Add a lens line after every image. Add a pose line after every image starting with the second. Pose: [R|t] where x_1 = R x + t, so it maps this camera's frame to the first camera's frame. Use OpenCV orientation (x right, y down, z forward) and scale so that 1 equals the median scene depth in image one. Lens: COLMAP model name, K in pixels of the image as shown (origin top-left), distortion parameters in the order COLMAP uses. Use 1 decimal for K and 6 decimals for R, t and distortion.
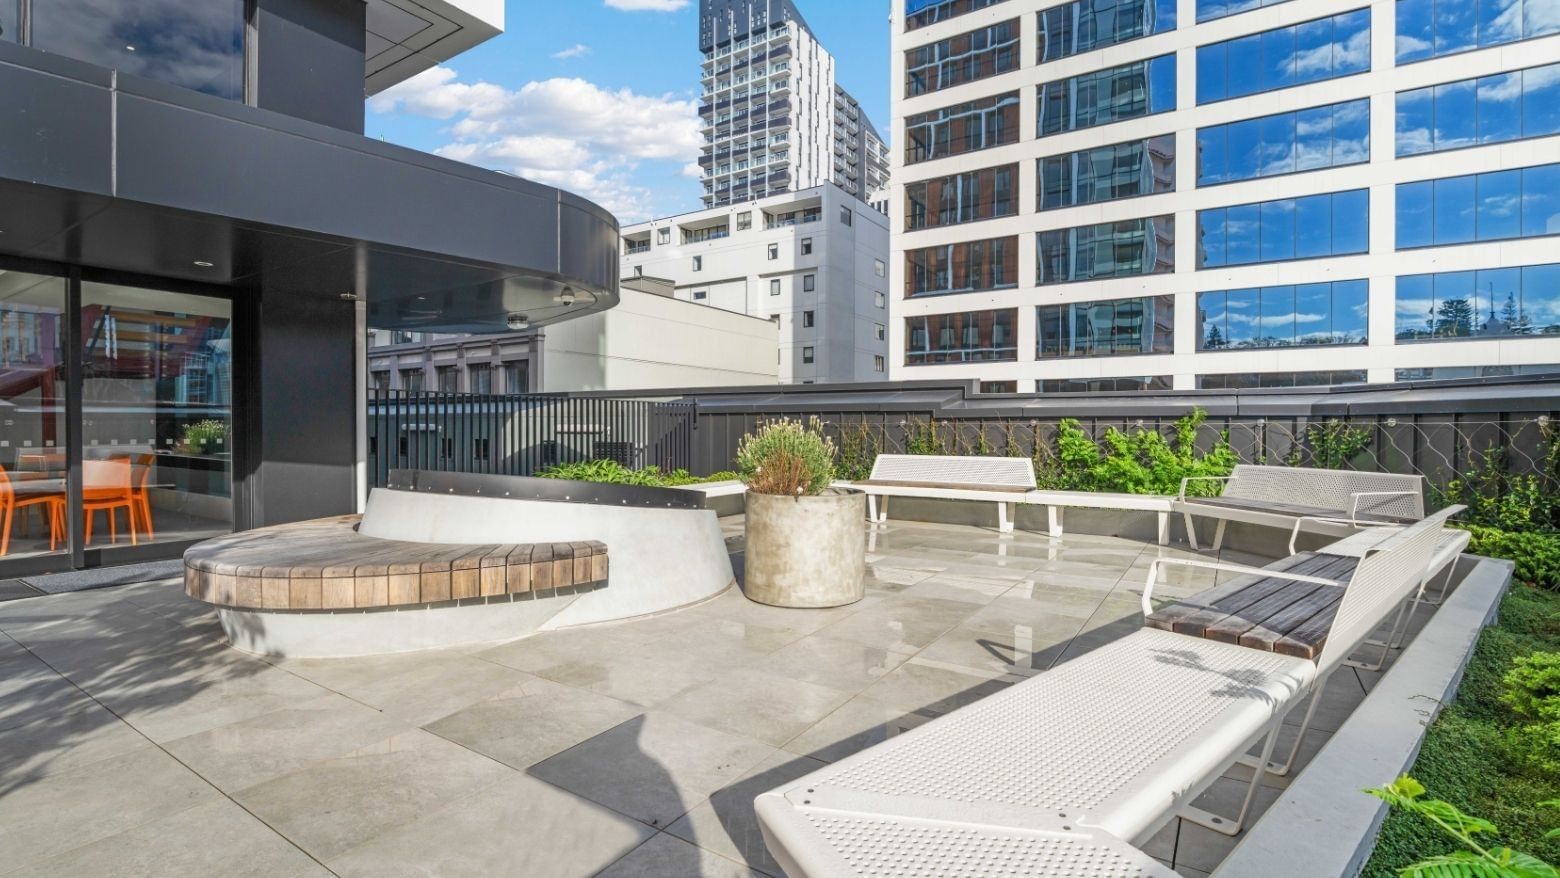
lens RADIAL K [[726.9, 0, 779.7], [0, 726.9, 431.2], [0, 0, 1]] dist [-0.003820, -0.000790]
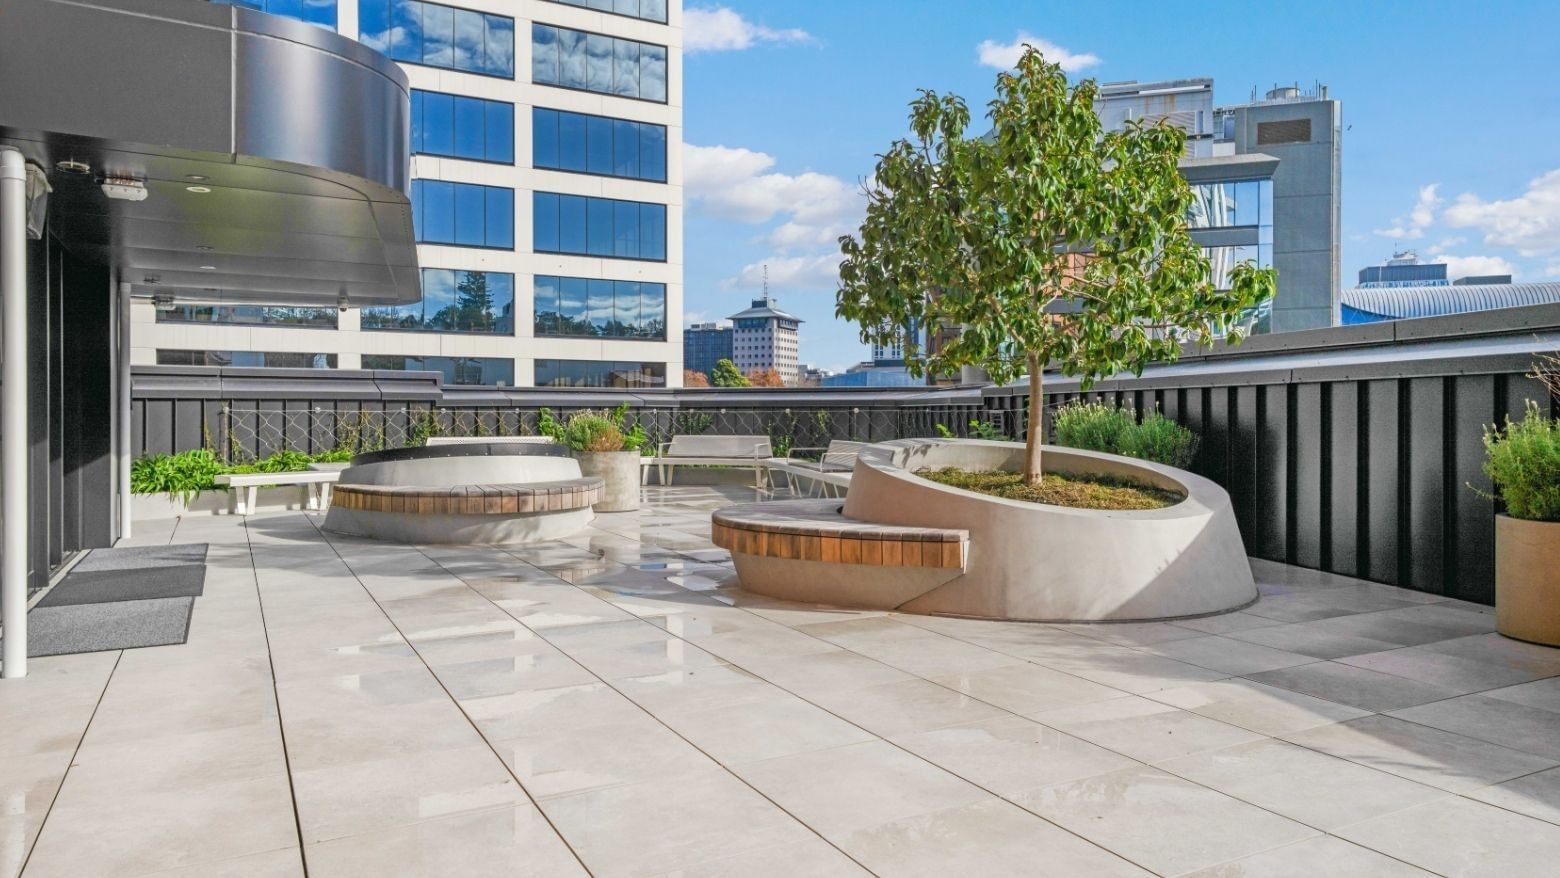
lens RADIAL K [[1017.2, 0, 780.0], [0, 1017.2, 439.0], [0, 0, 1]] dist [0.018654, -0.000097]
pose [[0.496597, -0.026153, 0.867587, -1.161970], [0.005862, 0.999624, 0.026778, -0.008186], [-0.867961, -0.008212, 0.496564, -0.377445]]
